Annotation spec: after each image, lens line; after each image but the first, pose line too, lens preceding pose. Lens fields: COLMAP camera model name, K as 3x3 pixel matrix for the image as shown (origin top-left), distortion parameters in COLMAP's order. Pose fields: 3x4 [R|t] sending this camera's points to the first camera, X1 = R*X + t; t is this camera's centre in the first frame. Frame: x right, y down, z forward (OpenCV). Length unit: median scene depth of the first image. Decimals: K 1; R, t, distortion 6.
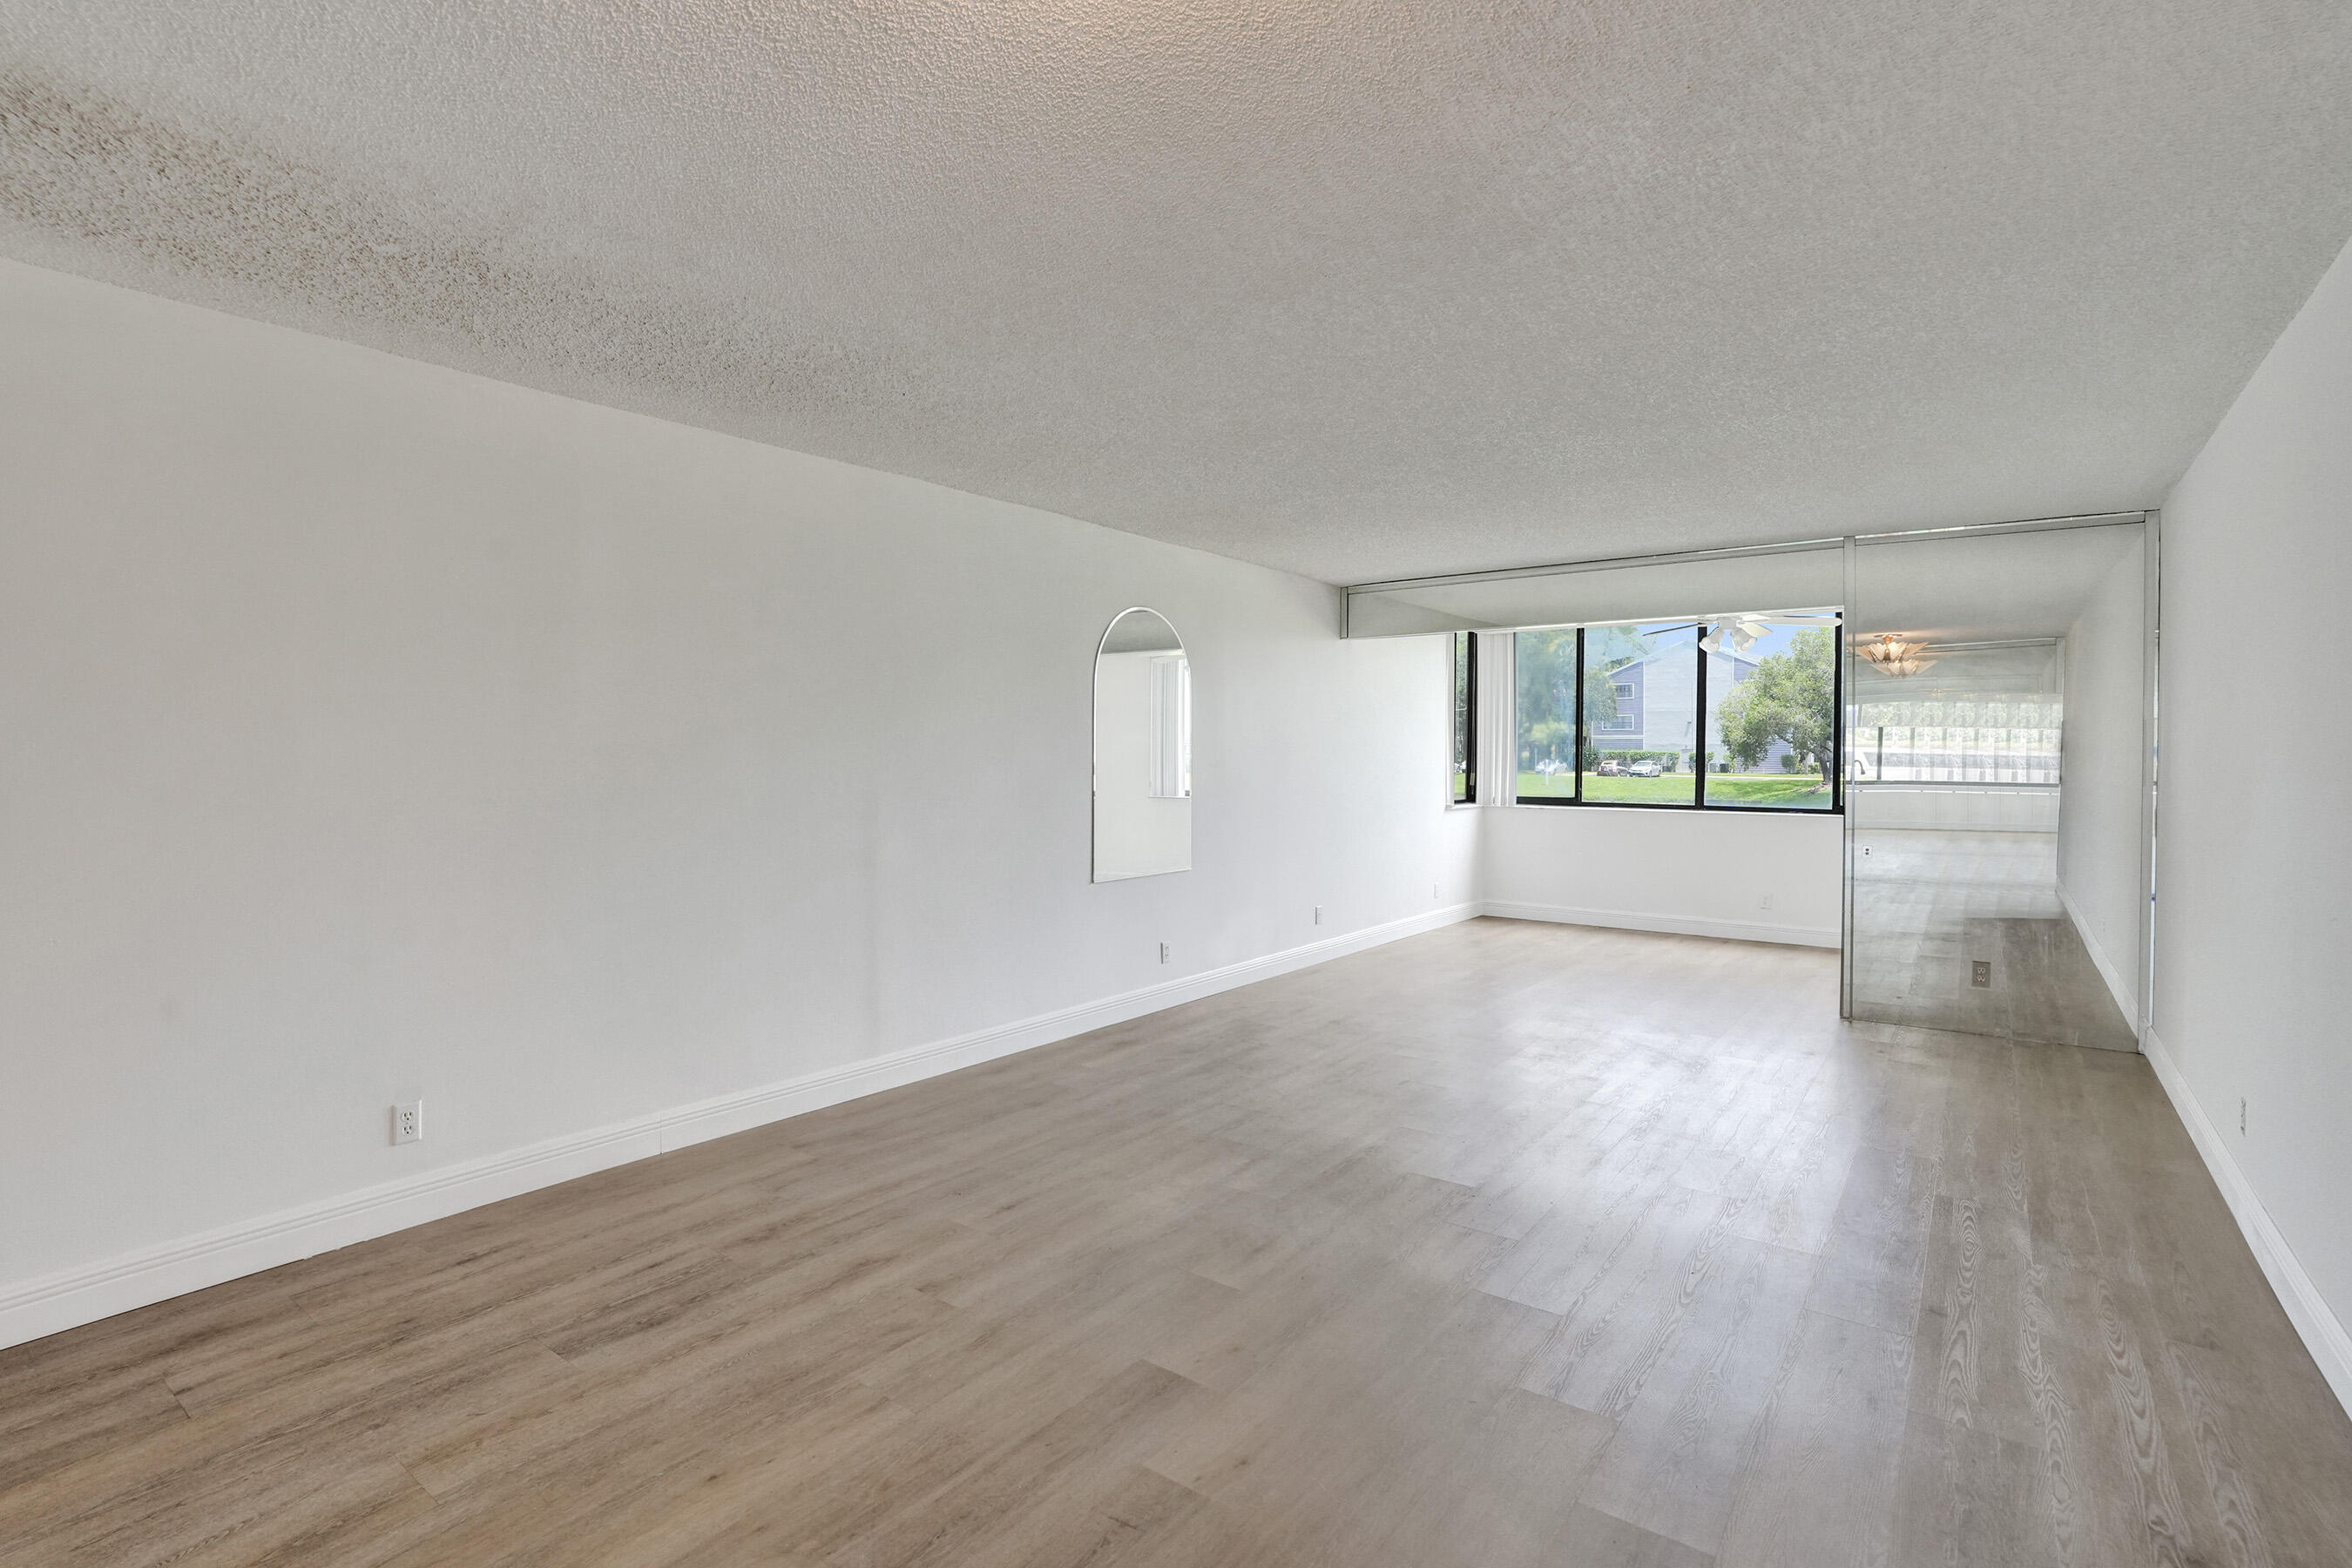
lens RADIAL K [[1100.7, 0, 1174.5], [0, 1100.7, 775.0], [0, 0, 1]] dist [-0.069661, 0.029513]
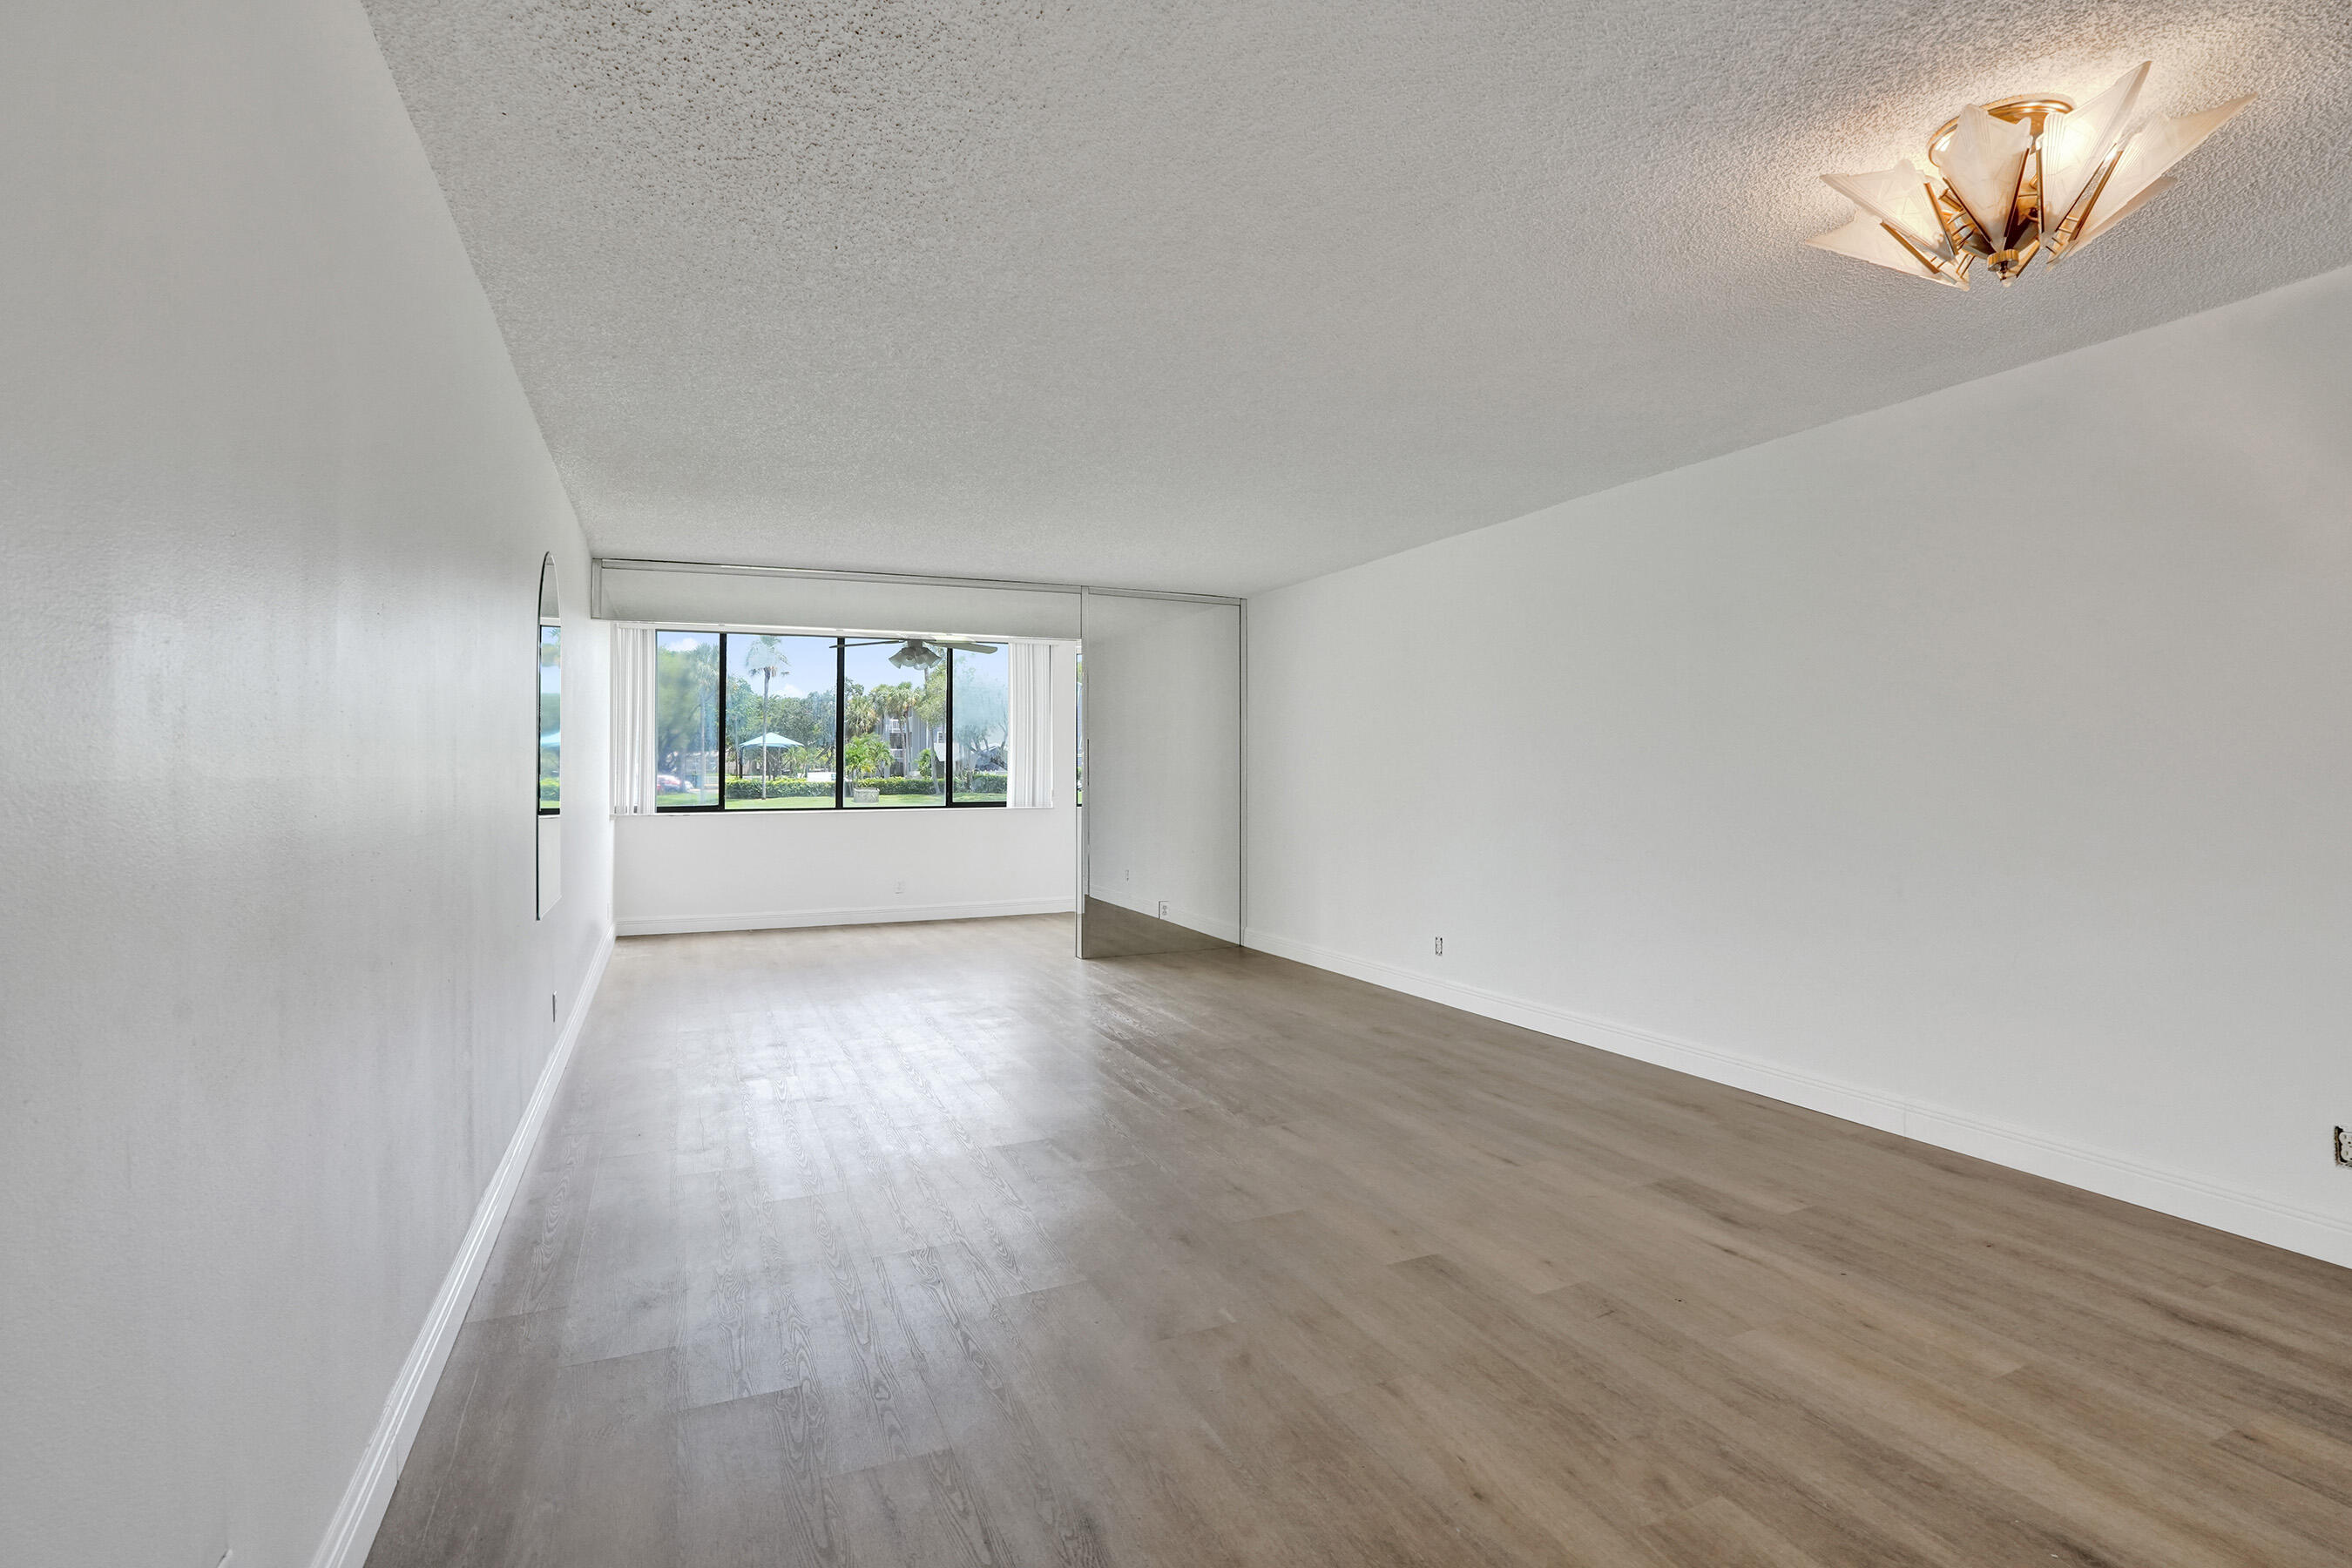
lens RADIAL K [[1100.7, 0, 1174.5], [0, 1100.7, 775.0], [0, 0, 1]] dist [-0.069661, 0.029513]
pose [[0.471542, -0.009343, 0.881794, -0.044443], [0.025726, 0.999664, -0.003166, 0.001359], [-0.881468, 0.024178, 0.471624, 0.025834]]
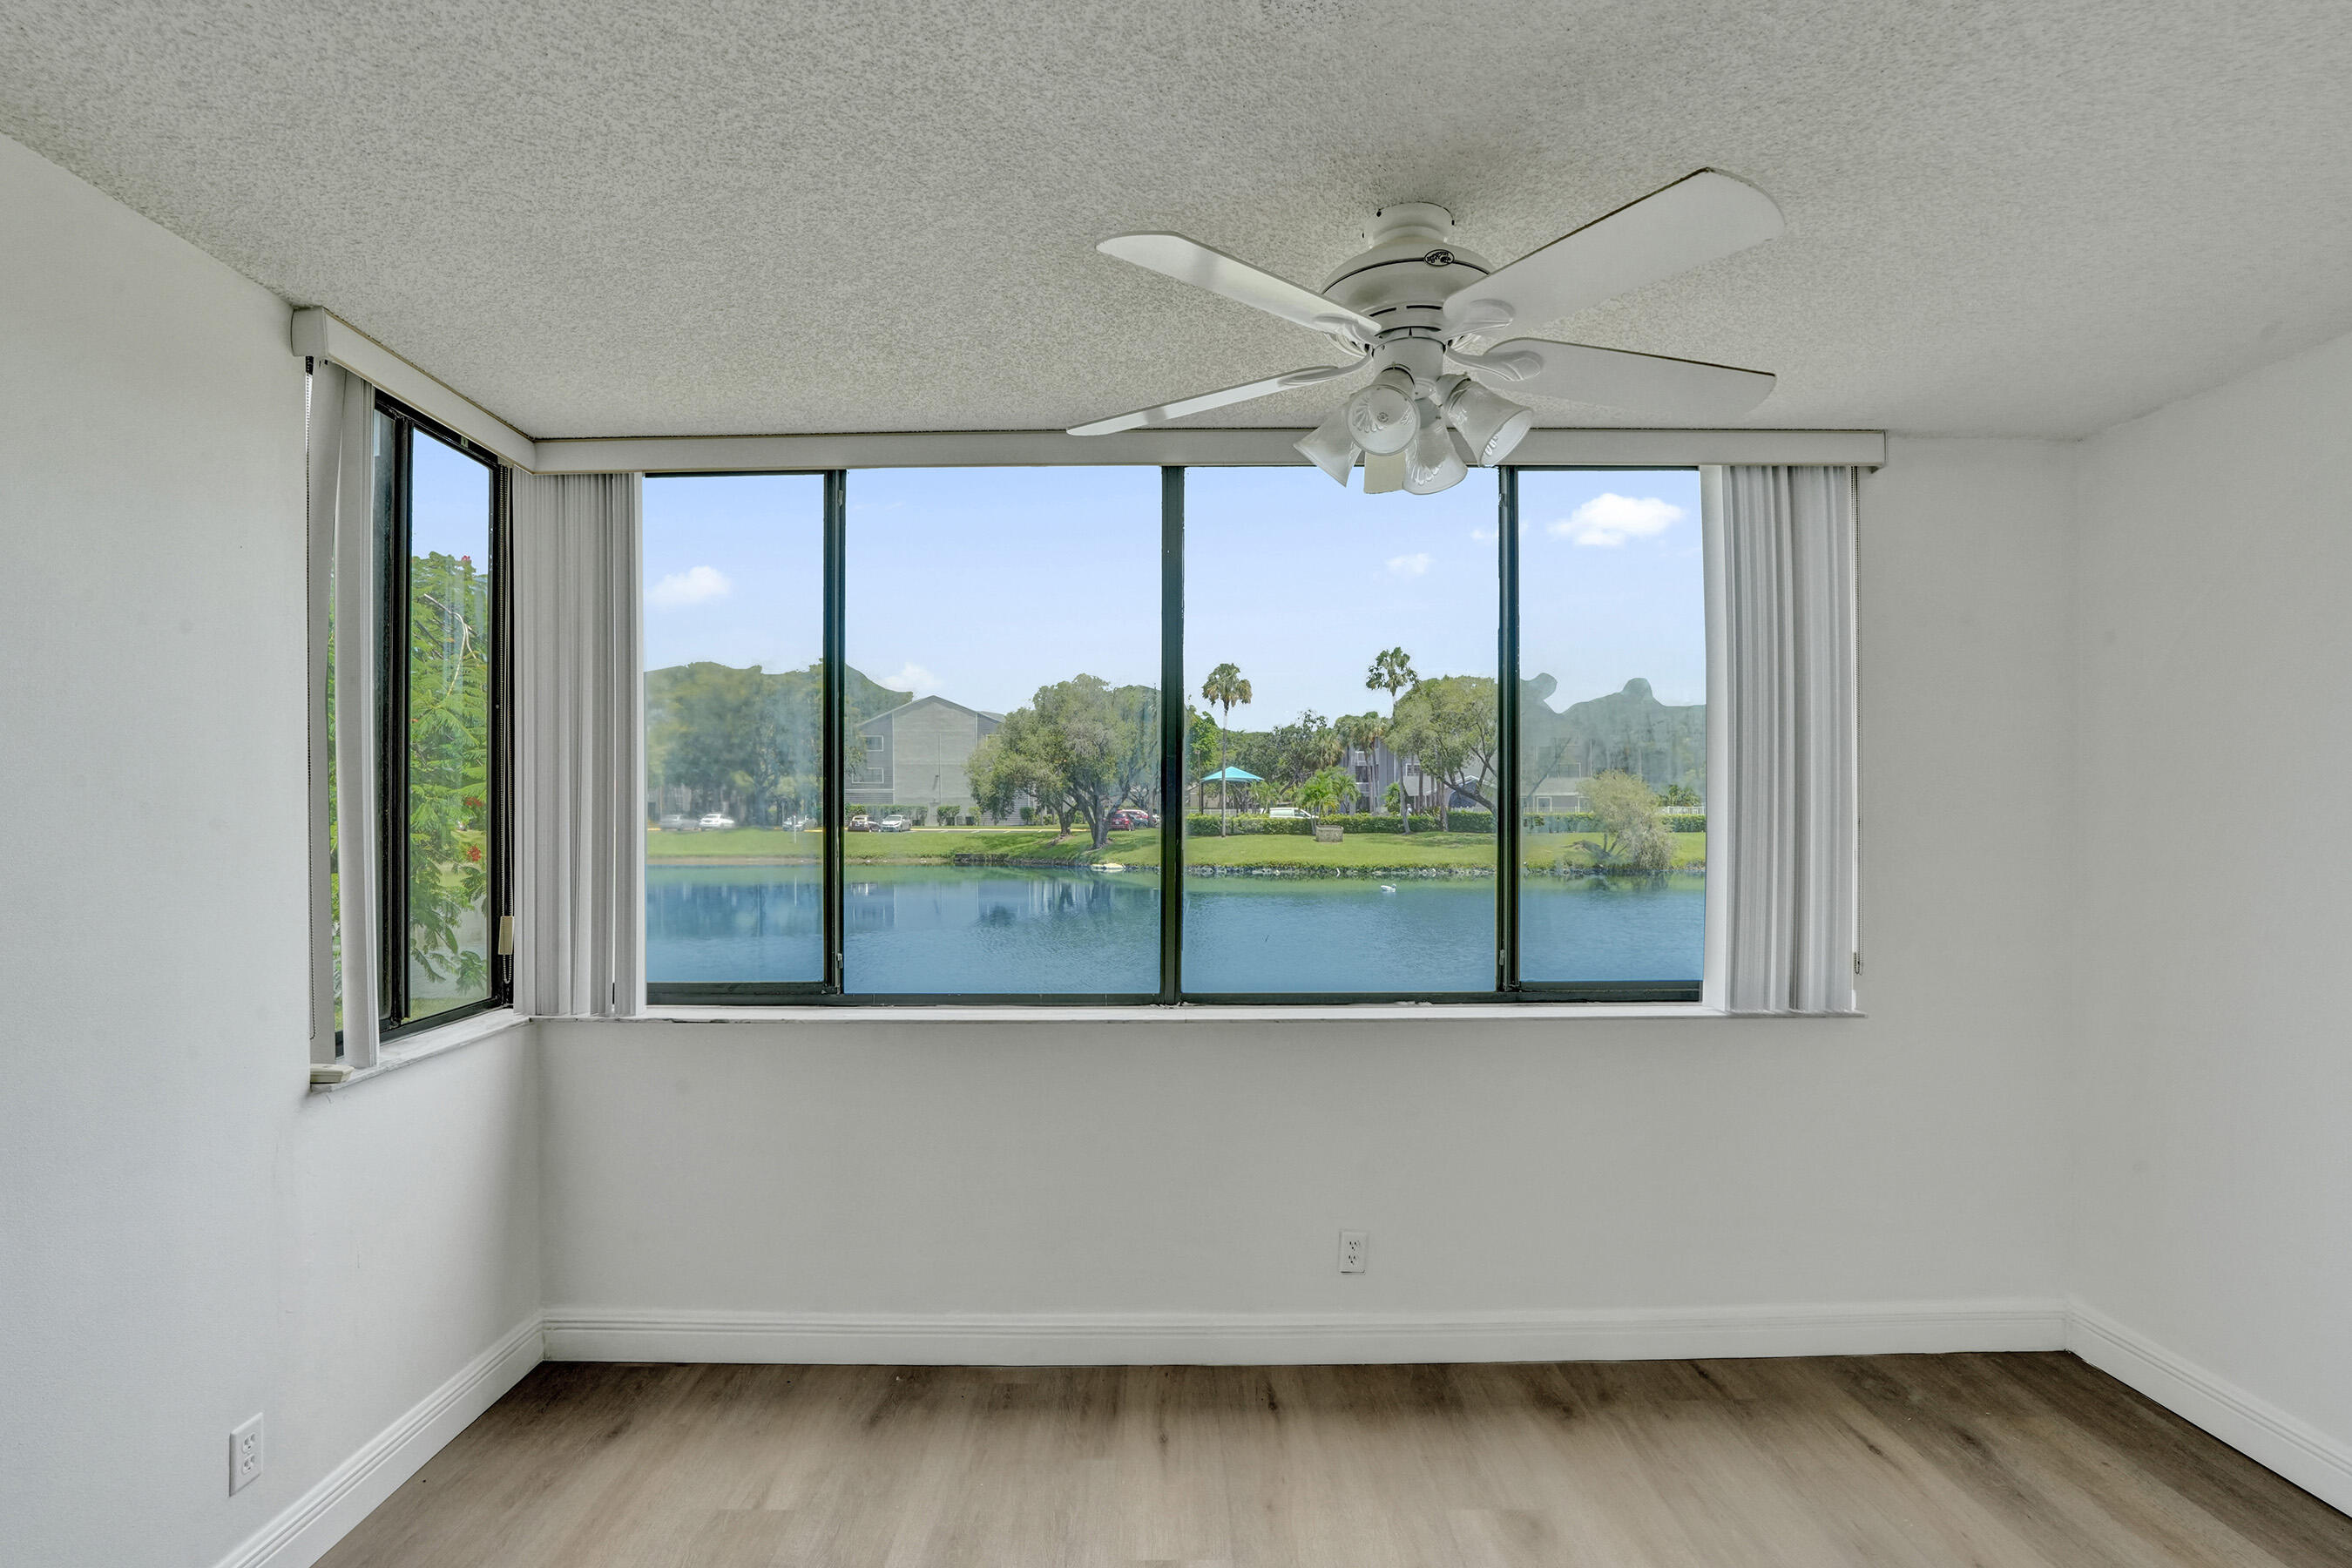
lens RADIAL K [[1100.7, 0, 1174.5], [0, 1100.7, 775.0], [0, 0, 1]] dist [-0.069661, 0.029513]
pose [[0.789248, 0.010287, 0.613988, 0.036043], [0.019672, 0.998923, -0.042024, -0.003596], [-0.613759, 0.045245, 0.788196, 0.097801]]
